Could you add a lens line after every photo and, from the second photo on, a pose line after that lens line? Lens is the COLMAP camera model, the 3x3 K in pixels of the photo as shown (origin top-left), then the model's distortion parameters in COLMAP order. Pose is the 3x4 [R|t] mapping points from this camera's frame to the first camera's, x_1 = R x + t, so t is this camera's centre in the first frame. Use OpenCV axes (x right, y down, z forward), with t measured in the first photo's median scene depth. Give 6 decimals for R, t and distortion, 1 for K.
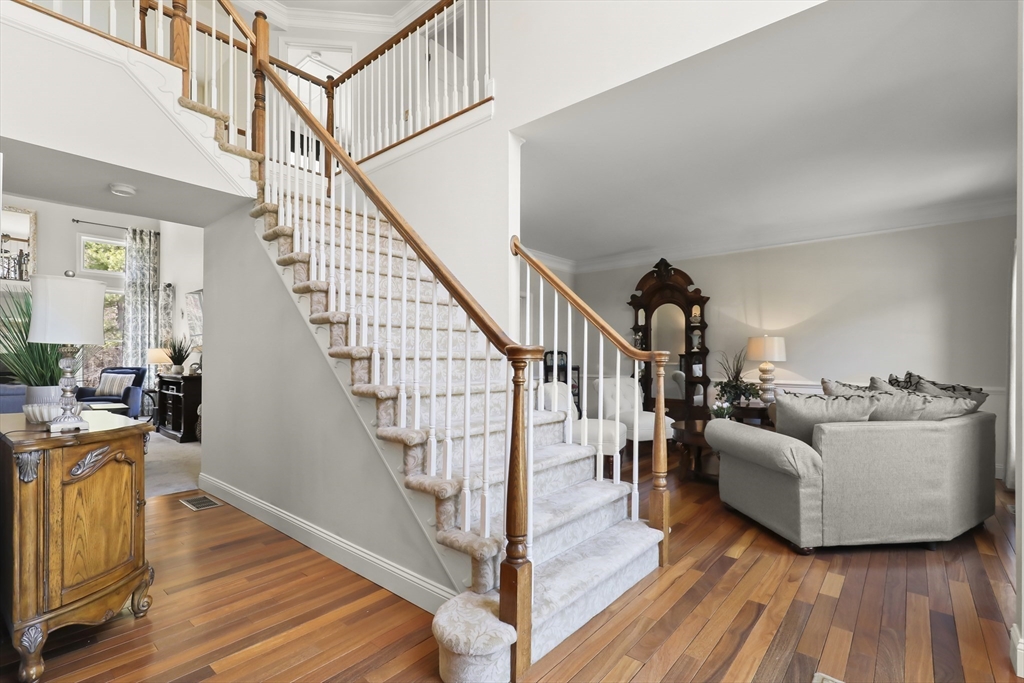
lens RADIAL K [[465.1, 0, 507.1], [0, 465.1, 359.3], [0, 0, 1]] dist [0.005727, -0.000769]
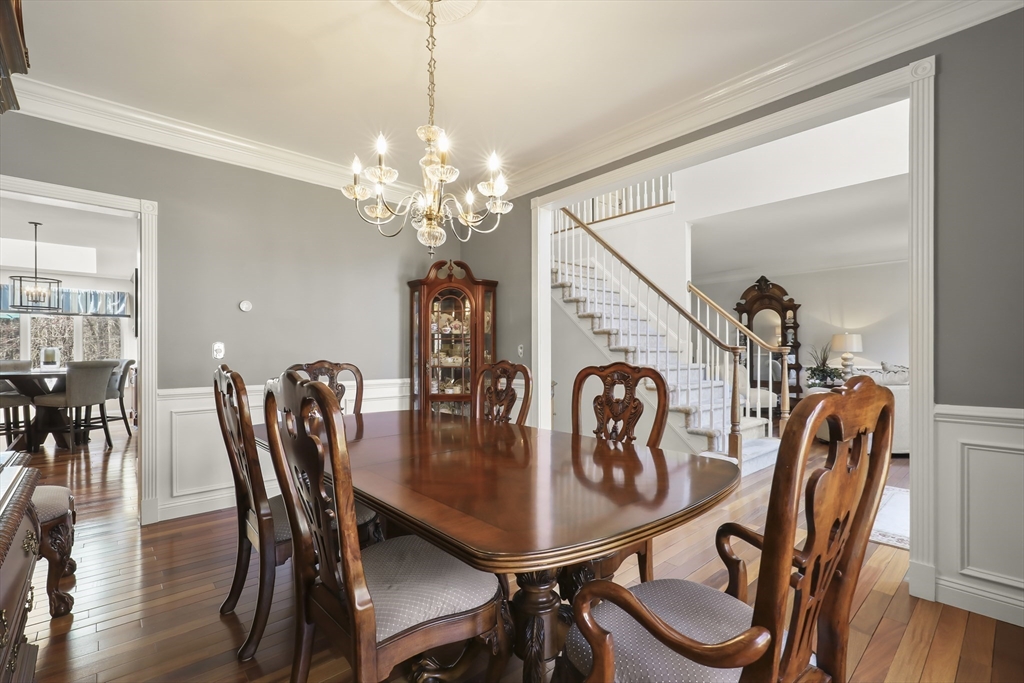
lens RADIAL K [[465.1, 0, 507.9], [0, 465.1, 348.3], [0, 0, 1]] dist [0.005727, -0.000769]
pose [[0.992151, -0.007594, -0.124814, -0.238327], [0.006636, 0.999945, -0.008089, -0.001712], [0.124868, 0.007197, 0.992147, -0.441558]]
